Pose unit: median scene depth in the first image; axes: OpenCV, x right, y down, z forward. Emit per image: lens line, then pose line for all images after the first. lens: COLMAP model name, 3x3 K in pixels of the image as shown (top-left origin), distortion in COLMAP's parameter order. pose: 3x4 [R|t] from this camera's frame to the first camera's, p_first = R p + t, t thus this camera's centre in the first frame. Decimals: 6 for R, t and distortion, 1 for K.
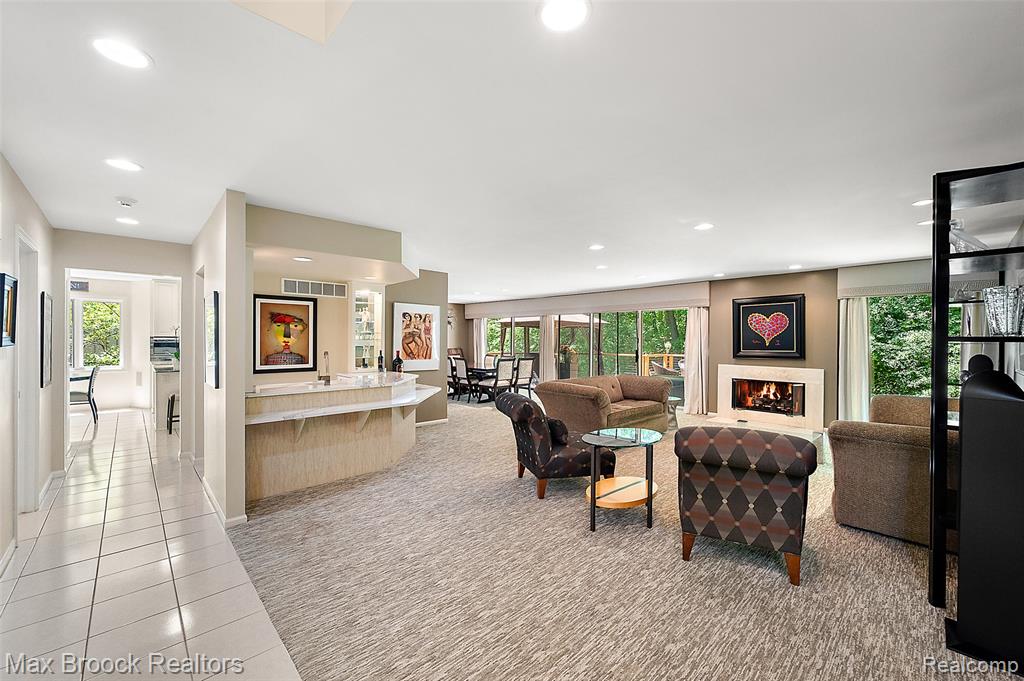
lens RADIAL K [[411.5, 0, 511.4], [0, 411.5, 341.2], [0, 0, 1]] dist [0.000455, 0.000351]
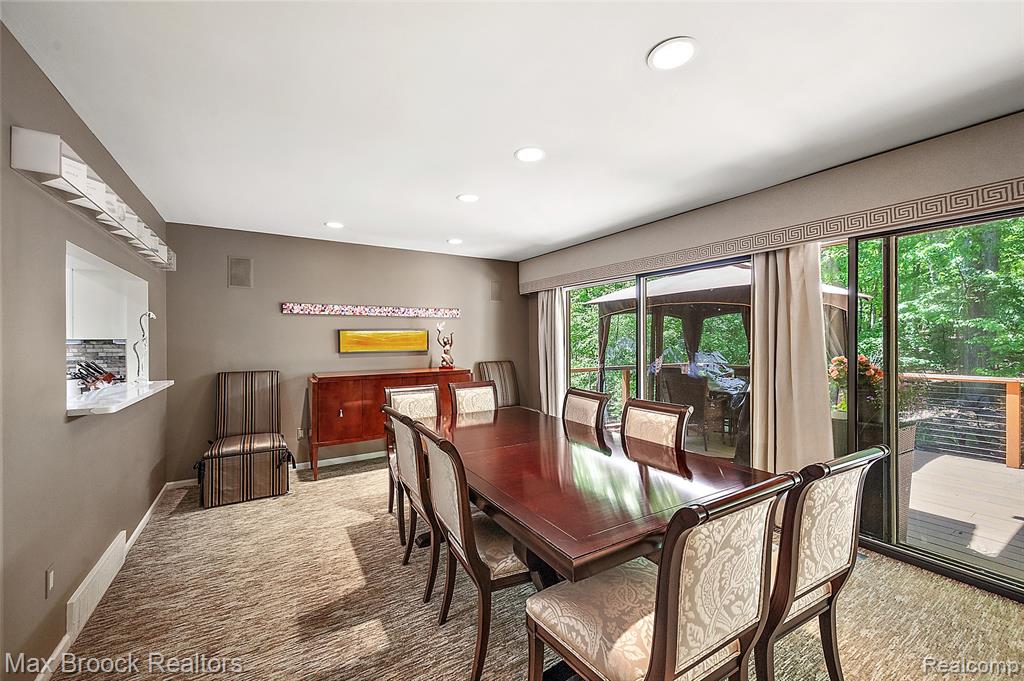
lens RADIAL K [[411.5, 0, 510.6], [0, 411.5, 336.2], [0, 0, 1]] dist [0.000455, 0.000351]
pose [[0.981165, -0.006608, -0.193056, -0.076145], [0.005605, 0.999968, -0.005739, -0.014424], [0.193088, 0.004549, 0.981171, 1.176071]]
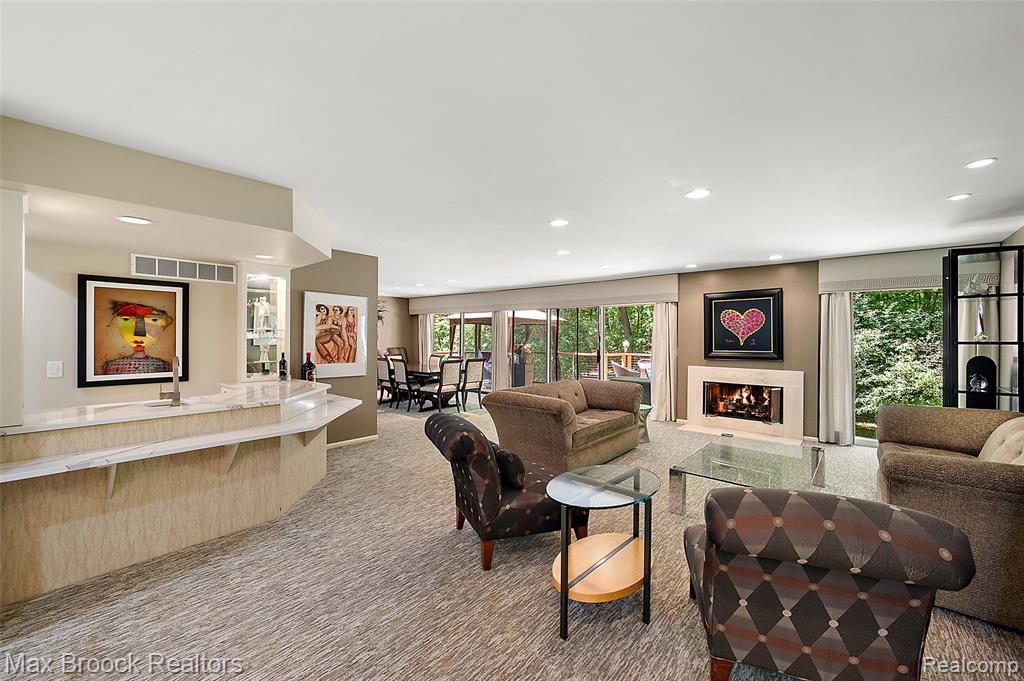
lens RADIAL K [[410.5, 0, 508.9], [0, 410.5, 338.1], [0, 0, 1]] dist [-0.001410, -0.000222]
pose [[0.994514, 0.000706, 0.104605, 0.021792], [-0.000563, 0.999999, -0.001396, -0.003702], [-0.104606, 0.001329, 0.994513, 0.179524]]
